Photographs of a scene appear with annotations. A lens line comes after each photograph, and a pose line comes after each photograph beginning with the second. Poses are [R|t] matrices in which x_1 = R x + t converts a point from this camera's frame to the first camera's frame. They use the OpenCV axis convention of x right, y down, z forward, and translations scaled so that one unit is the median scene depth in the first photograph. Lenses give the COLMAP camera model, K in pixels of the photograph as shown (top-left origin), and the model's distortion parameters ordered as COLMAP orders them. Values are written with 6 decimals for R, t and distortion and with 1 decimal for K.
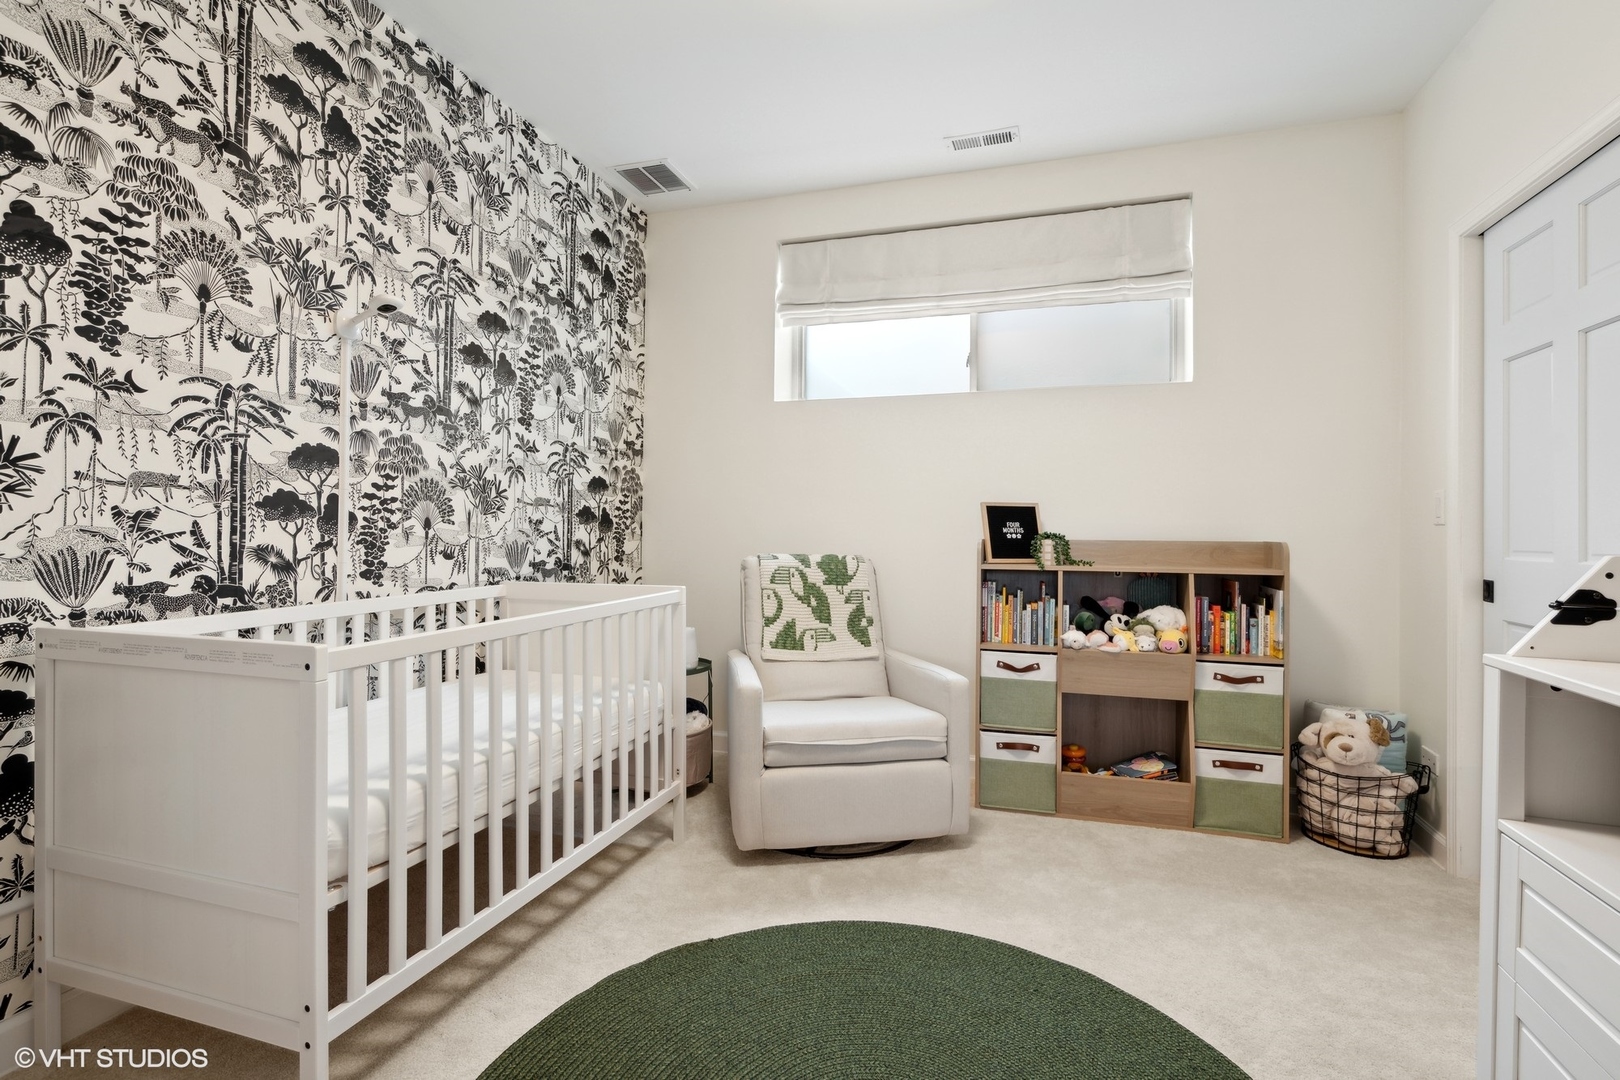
lens RADIAL K [[773.9, 0, 812.2], [0, 773.9, 538.0], [0, 0, 1]] dist [-0.005277, -0.000395]
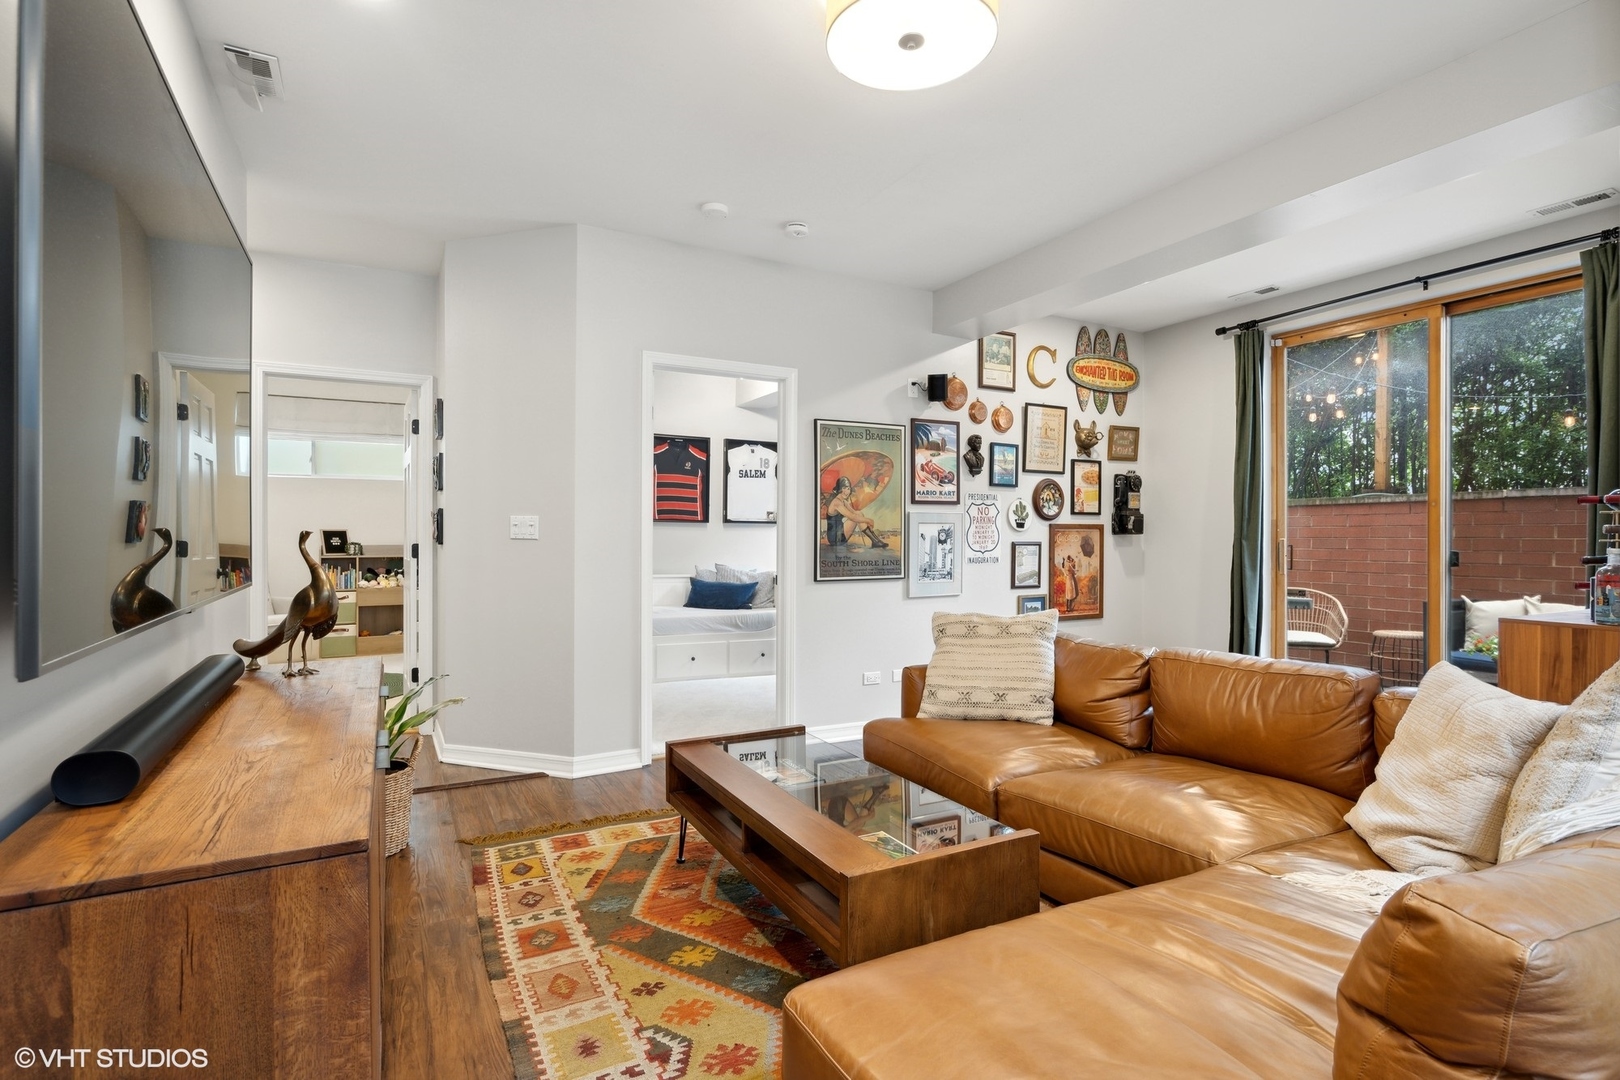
lens RADIAL K [[823.1, 0, 812.5], [0, 823.1, 532.5], [0, 0, 1]] dist [0.003602, 0.000323]
pose [[0.693003, -0.003432, 0.720927, -0.558494], [0.001520, 0.999993, 0.003300, -0.043457], [-0.720934, -0.001191, 0.693003, -1.835781]]
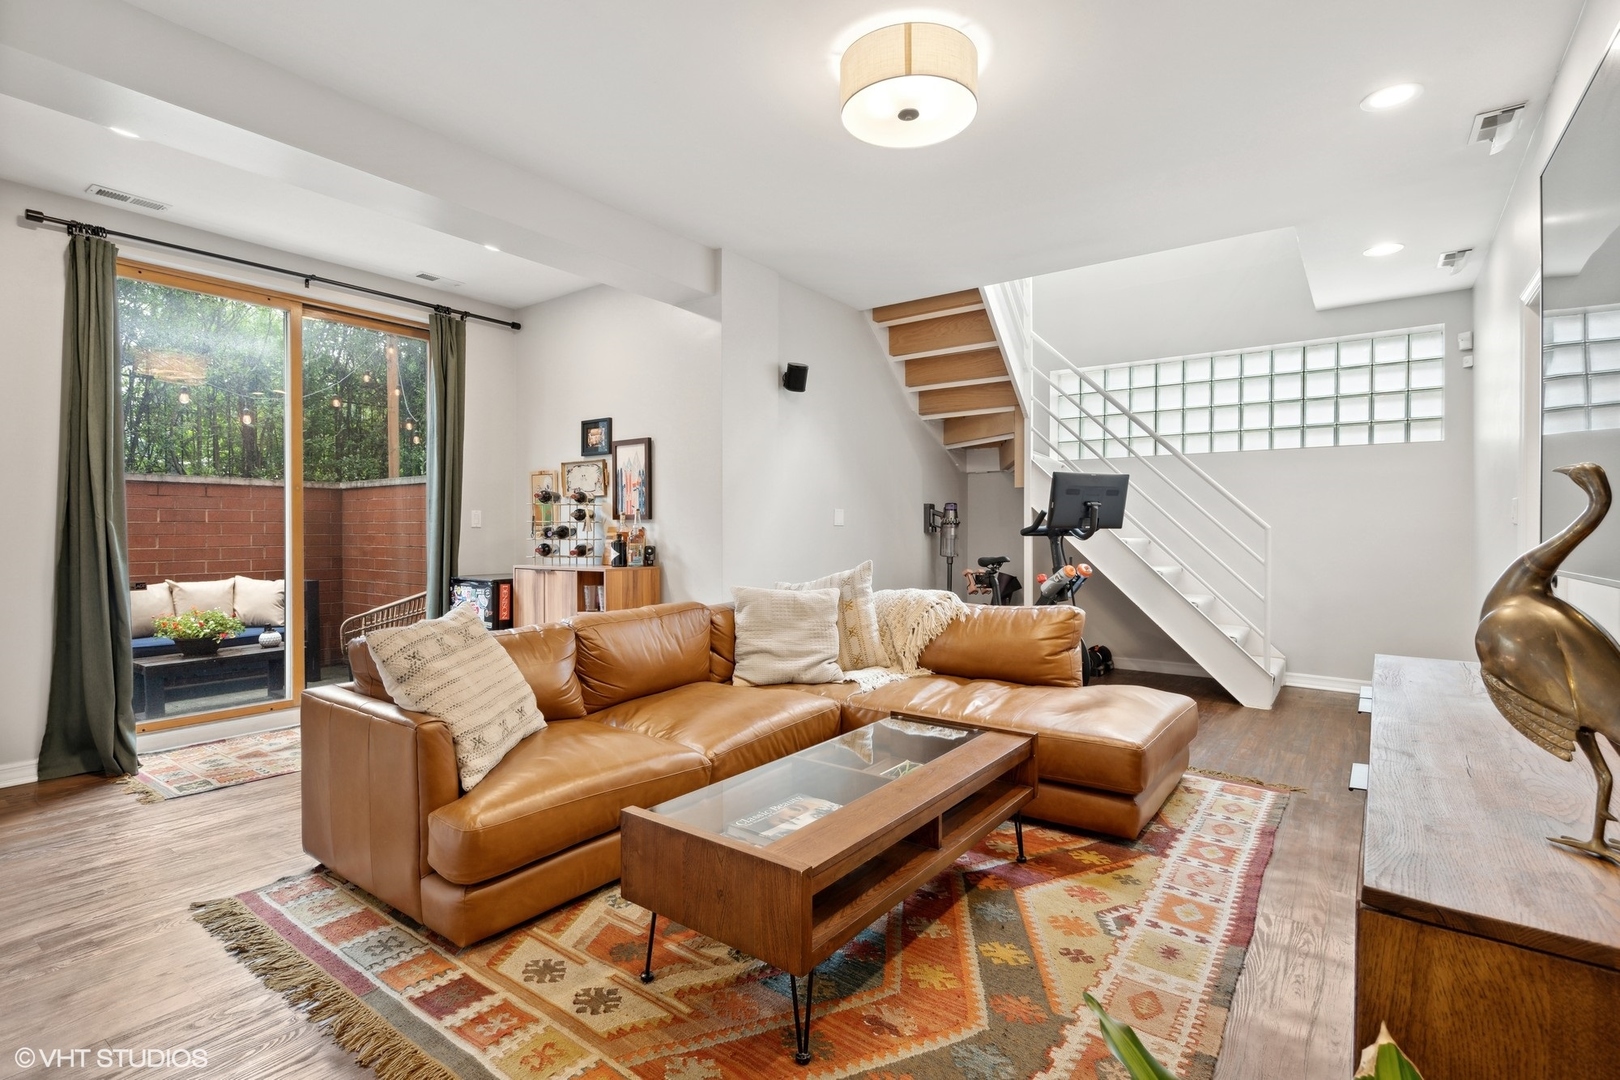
lens RADIAL K [[773.9, 0, 807.5], [0, 773.9, 544.3], [0, 0, 1]] dist [-0.005277, -0.000395]
pose [[-0.953249, -0.011808, 0.301956, 0.988226], [-0.006614, 0.999812, 0.018217, 0.060108], [-0.302114, 0.015368, -0.953148, 2.743065]]
